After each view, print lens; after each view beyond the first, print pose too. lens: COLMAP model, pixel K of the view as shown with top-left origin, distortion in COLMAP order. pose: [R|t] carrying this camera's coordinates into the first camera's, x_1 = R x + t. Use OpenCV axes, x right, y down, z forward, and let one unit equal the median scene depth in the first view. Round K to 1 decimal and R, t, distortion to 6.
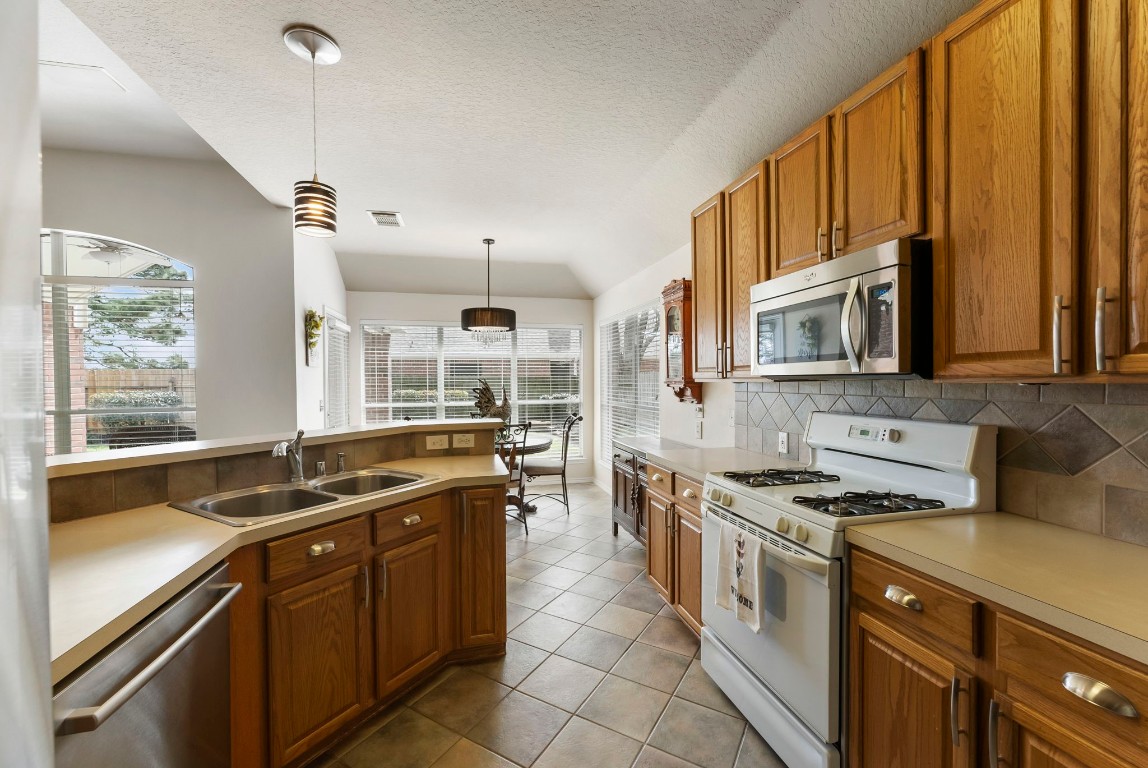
lens RADIAL K [[464.3, 0, 574.0], [0, 464.3, 384.0], [0, 0, 1]] dist [0.001932, 0.000302]
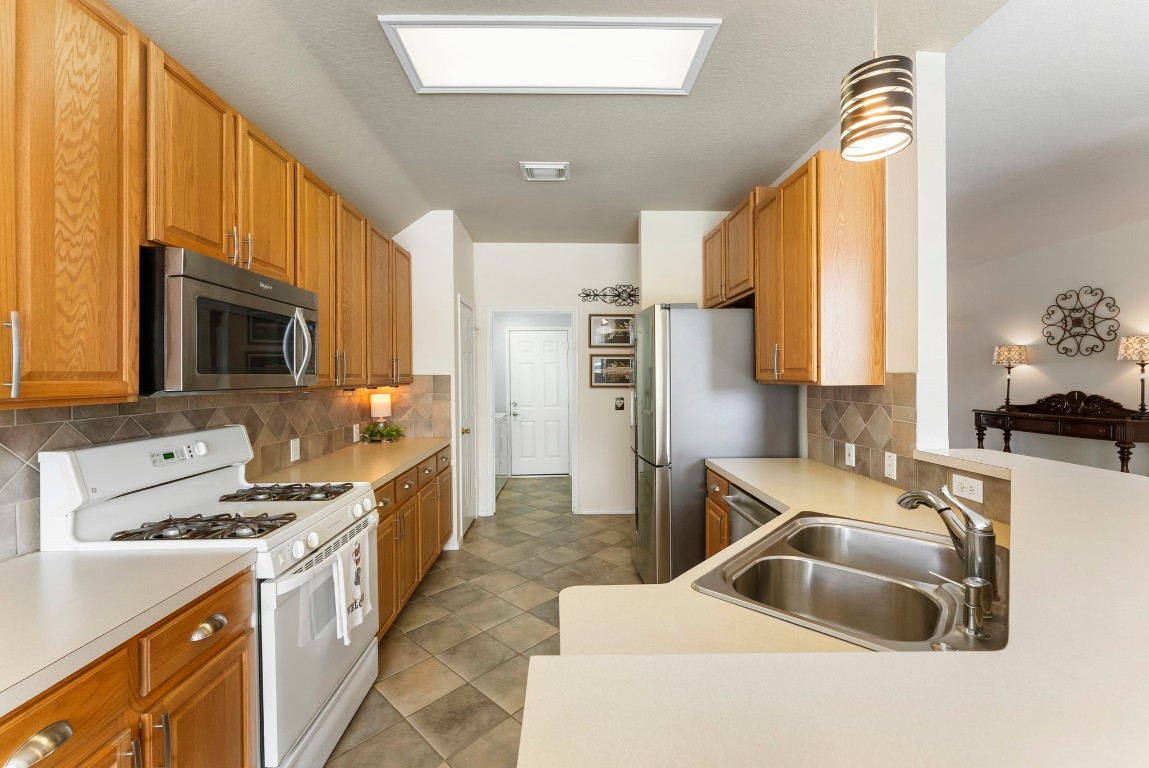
lens RADIAL K [[464.7, 0, 574.5], [0, 464.7, 384.0], [0, 0, 1]] dist [0.001932, 0.000302]
pose [[-0.978319, 0.006059, 0.207016, -0.258344], [0.011462, 0.999624, 0.024913, -0.037034], [-0.206787, 0.026746, -0.978020, 1.486919]]
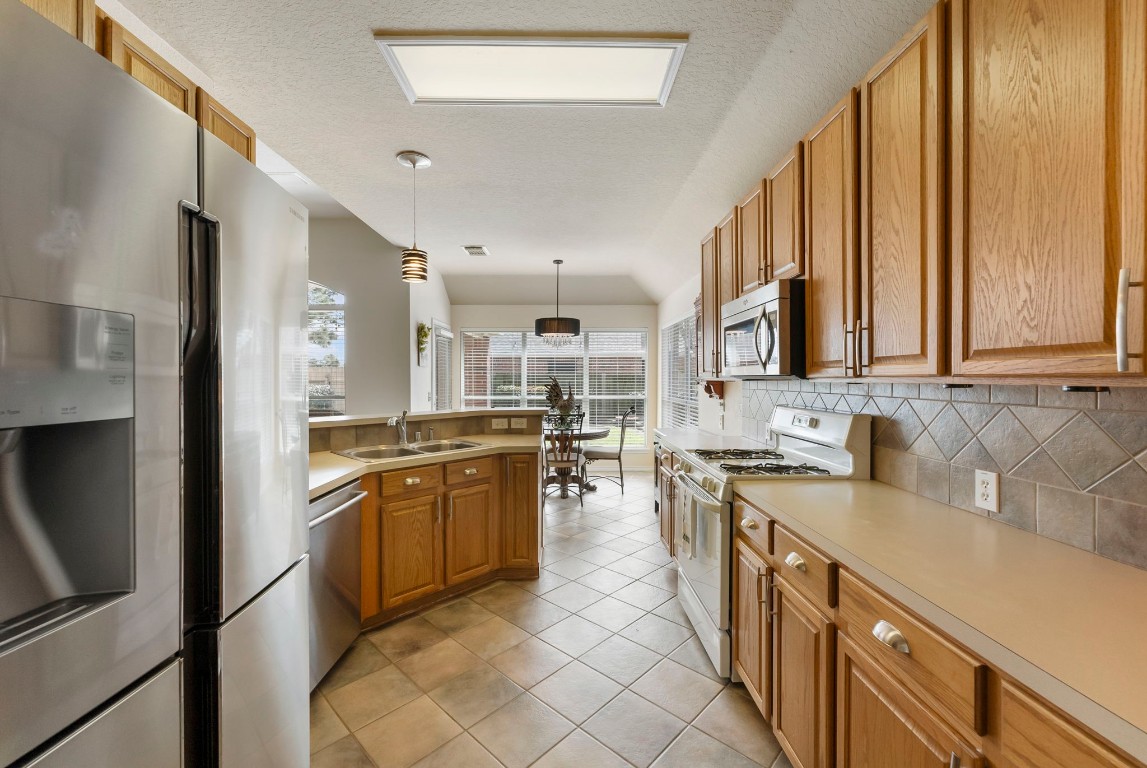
lens RADIAL K [[464.1, 0, 573.5], [0, 464.1, 377.6], [0, 0, 1]] dist [0.001537, 0.000088]
pose [[0.975057, 0.005872, -0.221879, 0.265290], [-0.007677, 0.999944, -0.007273, 0.000114], [0.221823, 0.008795, 0.975047, -0.333931]]
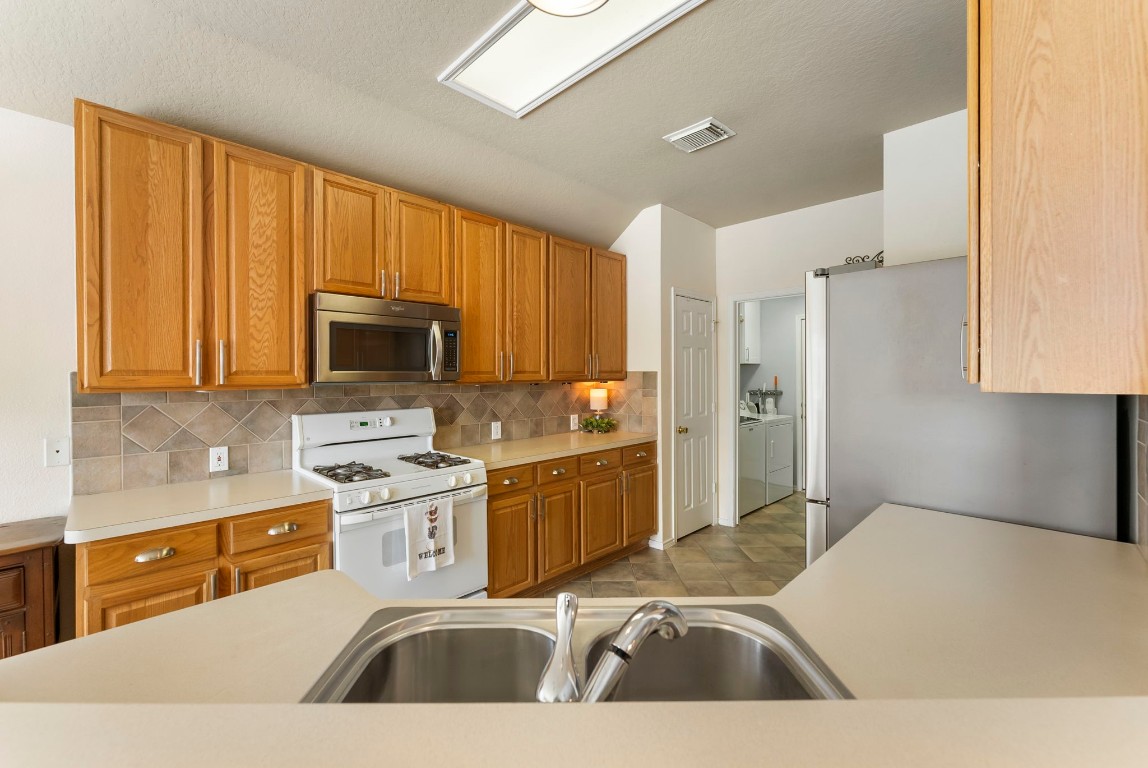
lens RADIAL K [[468.9, 0, 578.9], [0, 468.9, 381.1], [0, 0, 1]] dist [0.000721, -0.000012]
pose [[-0.531880, -0.005981, 0.846799, -0.755266], [0.013906, 0.999779, 0.015796, -0.028446], [-0.846705, 0.020177, -0.531679, 1.050839]]
